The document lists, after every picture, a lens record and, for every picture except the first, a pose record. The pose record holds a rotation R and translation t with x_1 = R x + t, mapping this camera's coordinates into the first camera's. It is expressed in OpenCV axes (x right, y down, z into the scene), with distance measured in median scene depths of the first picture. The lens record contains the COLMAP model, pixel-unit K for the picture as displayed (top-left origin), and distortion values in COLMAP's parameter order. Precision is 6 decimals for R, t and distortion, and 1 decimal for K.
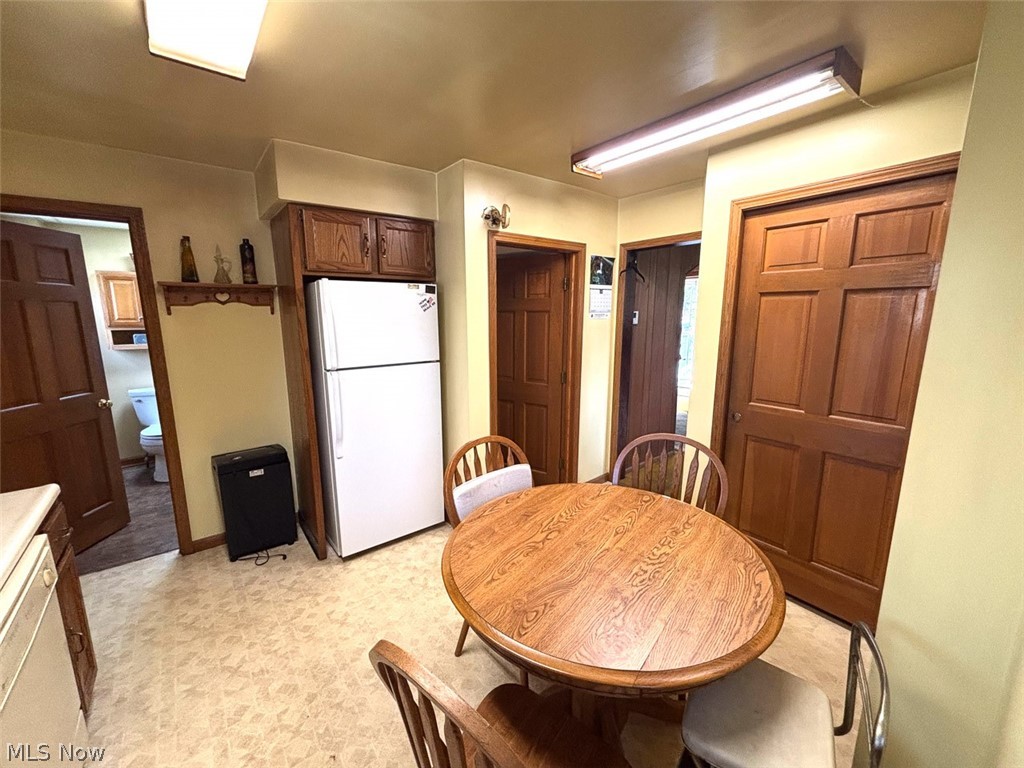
lens RADIAL K [[413.5, 0, 516.0], [0, 413.5, 383.7], [0, 0, 1]] dist [0.002175, 0.000783]
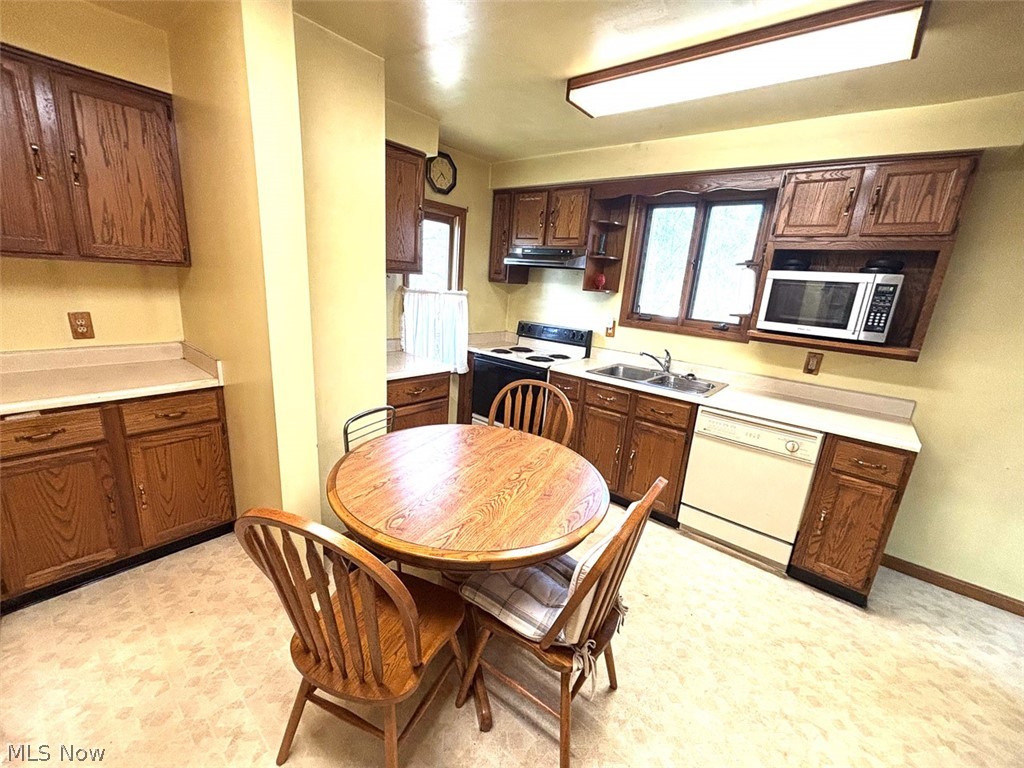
lens RADIAL K [[413.5, 0, 514.3], [0, 413.5, 383.5], [0, 0, 1]] dist [0.002175, 0.000783]
pose [[-0.978866, -0.022455, -0.203268, 0.173534], [-0.105167, 0.907725, 0.406171, -0.165390], [0.175391, 0.418964, -0.890902, 1.021174]]
